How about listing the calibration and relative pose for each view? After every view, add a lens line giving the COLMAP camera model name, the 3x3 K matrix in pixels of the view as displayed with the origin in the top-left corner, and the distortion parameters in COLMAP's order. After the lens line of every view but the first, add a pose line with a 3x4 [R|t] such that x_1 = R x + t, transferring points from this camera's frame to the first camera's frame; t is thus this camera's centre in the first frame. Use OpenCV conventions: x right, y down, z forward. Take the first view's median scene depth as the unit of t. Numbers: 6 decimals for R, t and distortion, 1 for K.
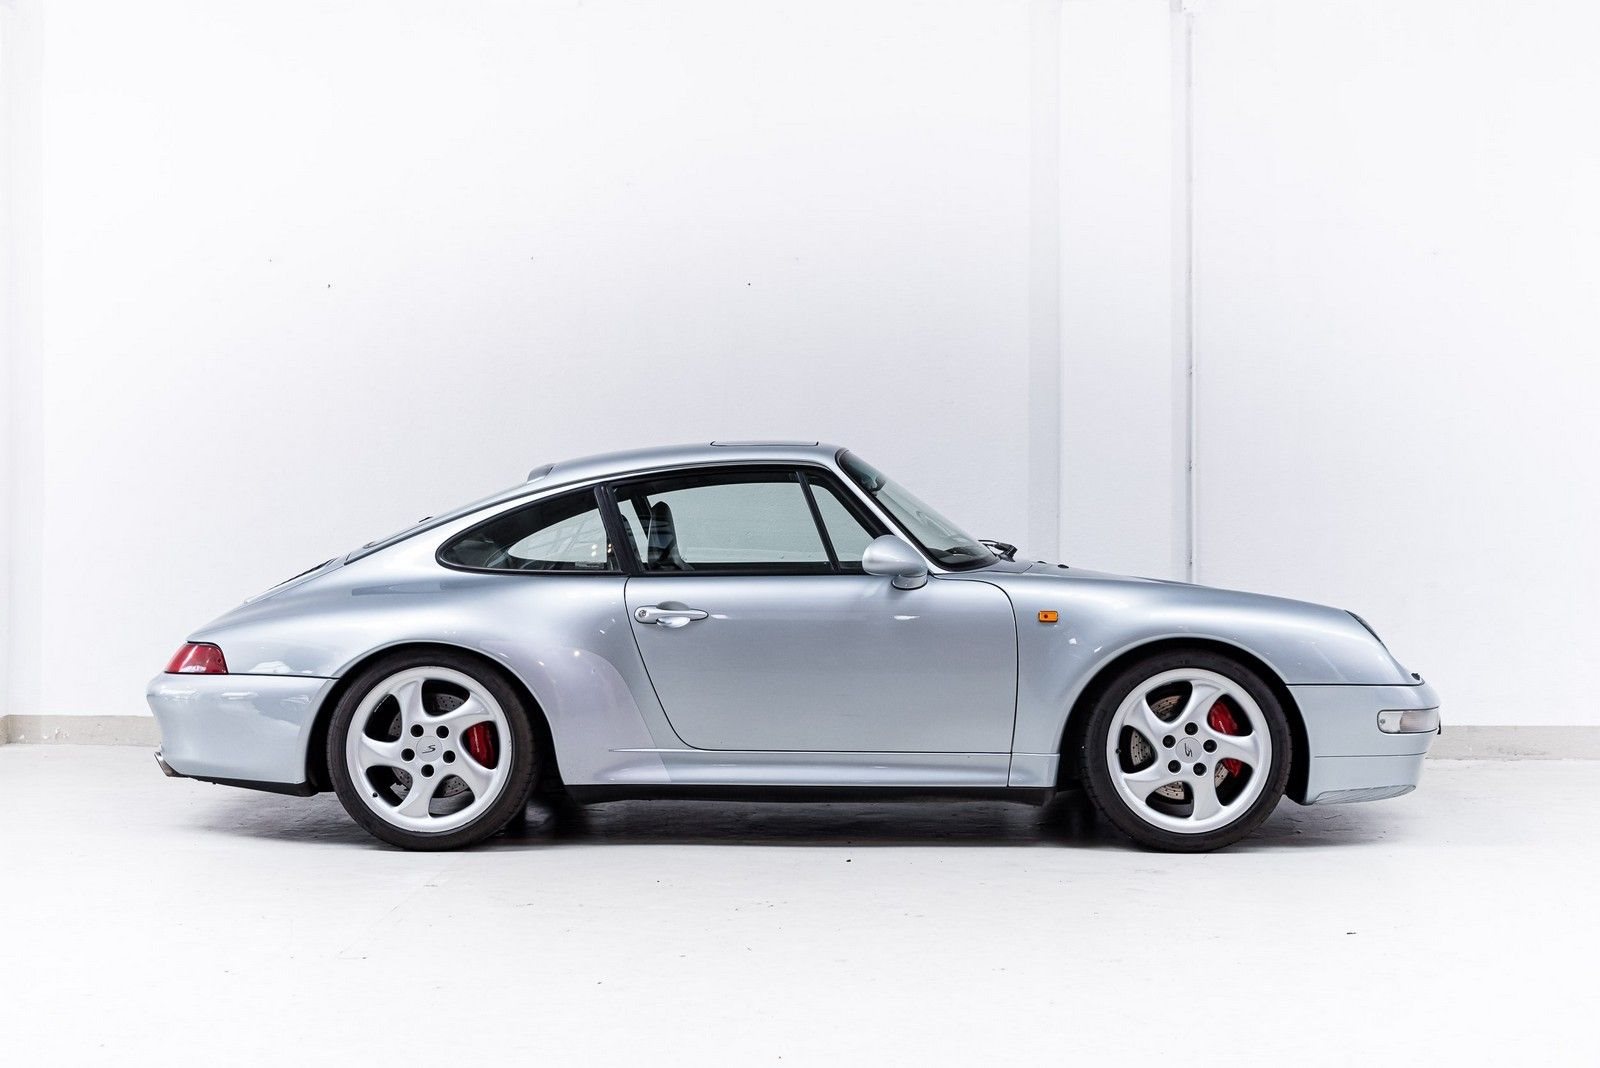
lens RADIAL K [[1815.9, 0, 800.0], [0, 1815.9, 534.0], [0, 0, 1]] dist [0.000810, -0.031691]
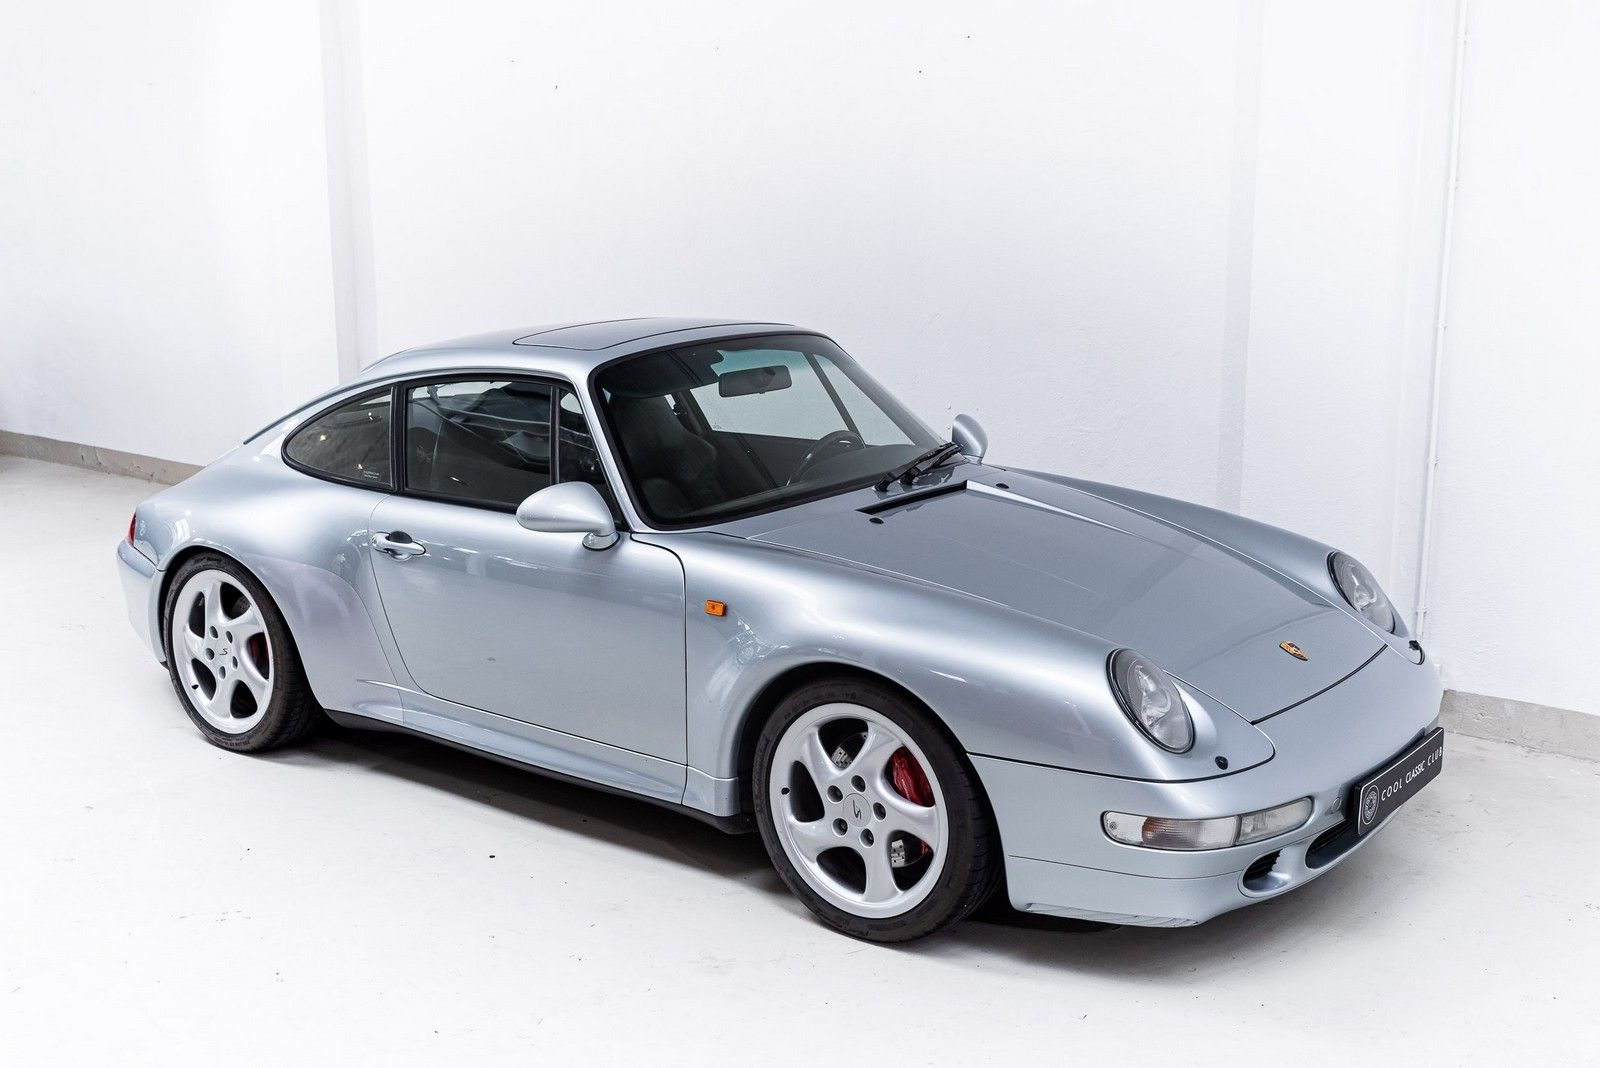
lens RADIAL K [[1815.9, 0, 800.0], [0, 1815.9, 534.0], [0, 0, 1]] dist [0.000810, -0.031691]
pose [[0.799156, 0.118107, -0.589407, 0.622081], [0.009187, 0.977994, 0.208429, -0.147777], [0.601054, -0.171982, 0.780485, 0.422658]]
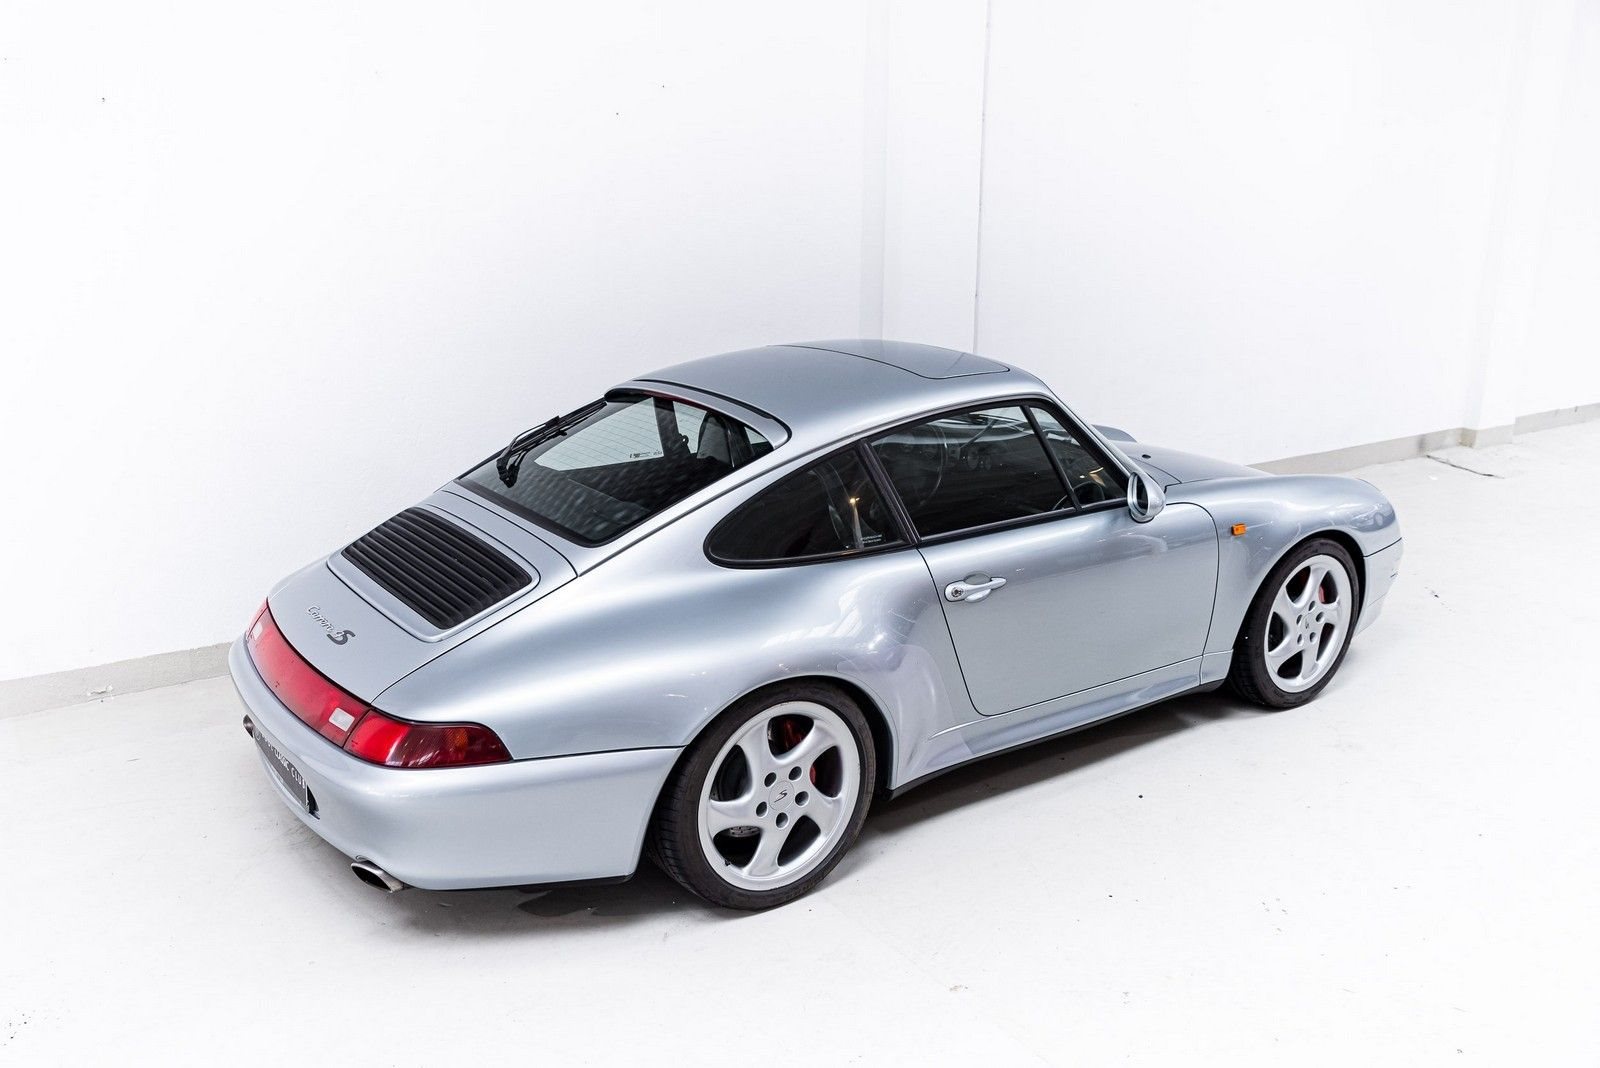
lens RADIAL K [[1361.8, 0, 800.0], [0, 1361.8, 534.0], [0, 0, 1]] dist [0.001468, 0.000887]
pose [[0.807317, -0.151747, 0.570273, -0.534992], [-0.013555, 0.961349, 0.274999, -0.170550], [-0.589962, -0.229742, 0.774057, 0.531125]]
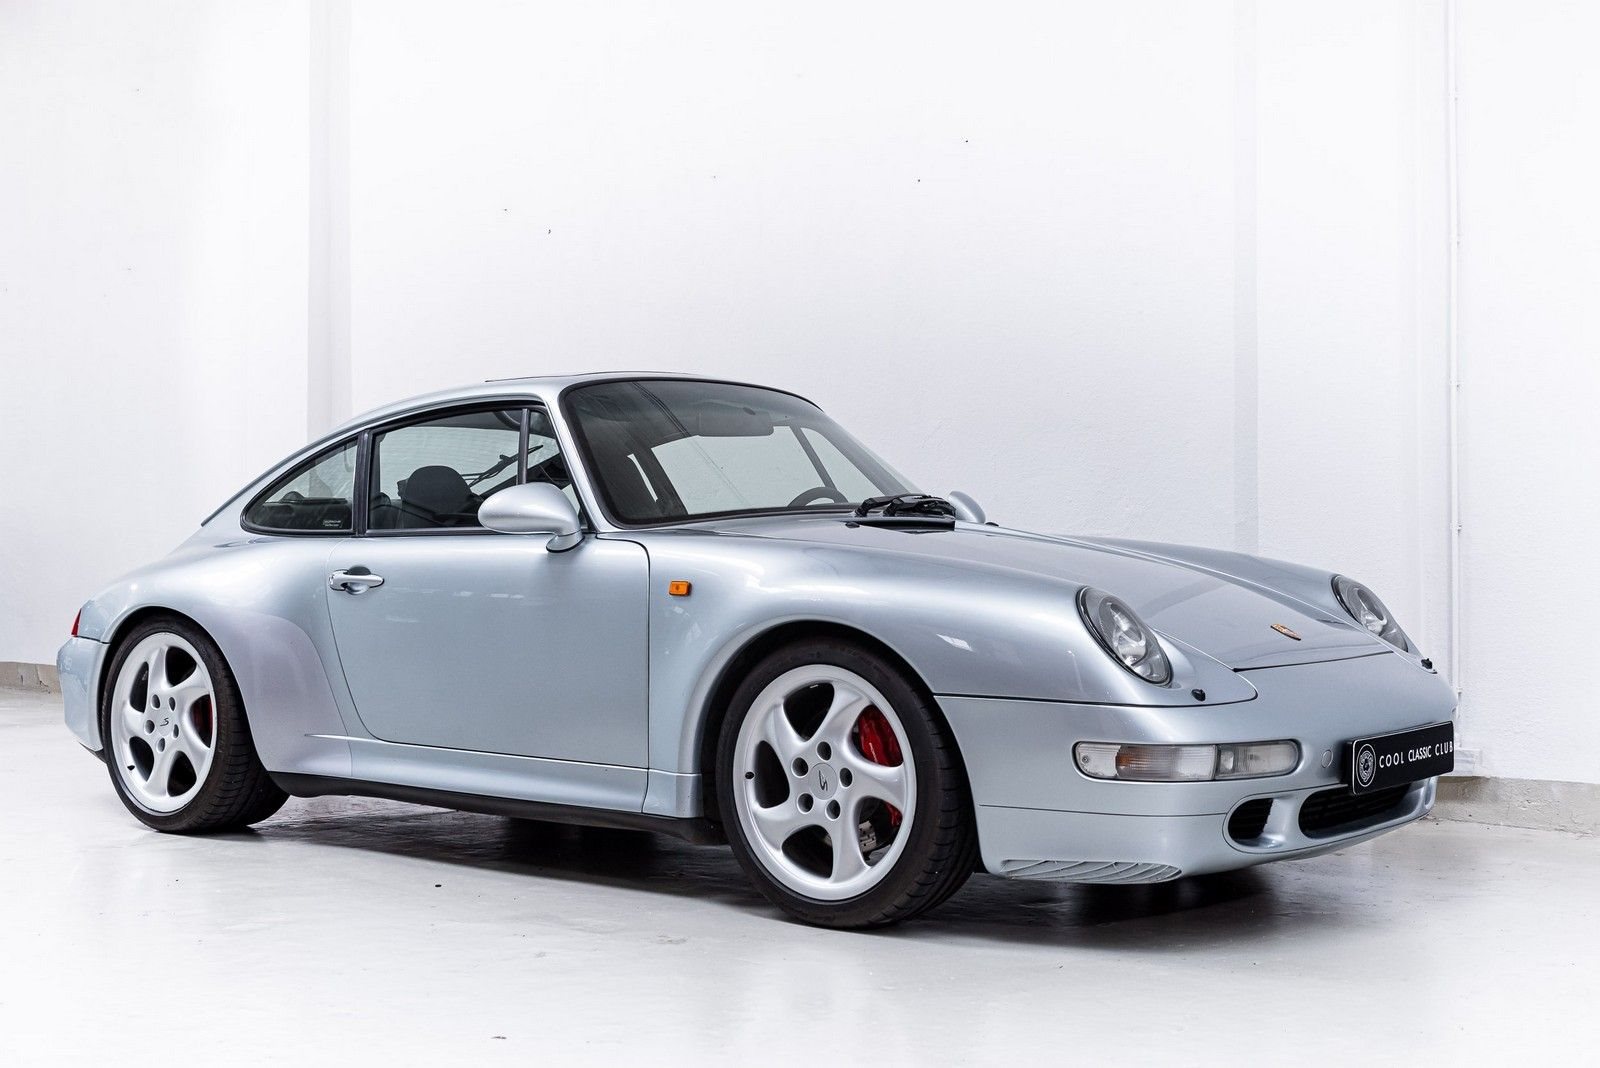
lens RADIAL K [[2101.6, 0, 805.1], [0, 2101.6, 485.5], [0, 0, 1]] dist [-0.002036, -0.006503]
pose [[0.787387, -0.016238, -0.616245, 0.712547], [0.007172, 0.999827, -0.017181, 0.018445], [0.616417, 0.009108, 0.787367, 0.353202]]
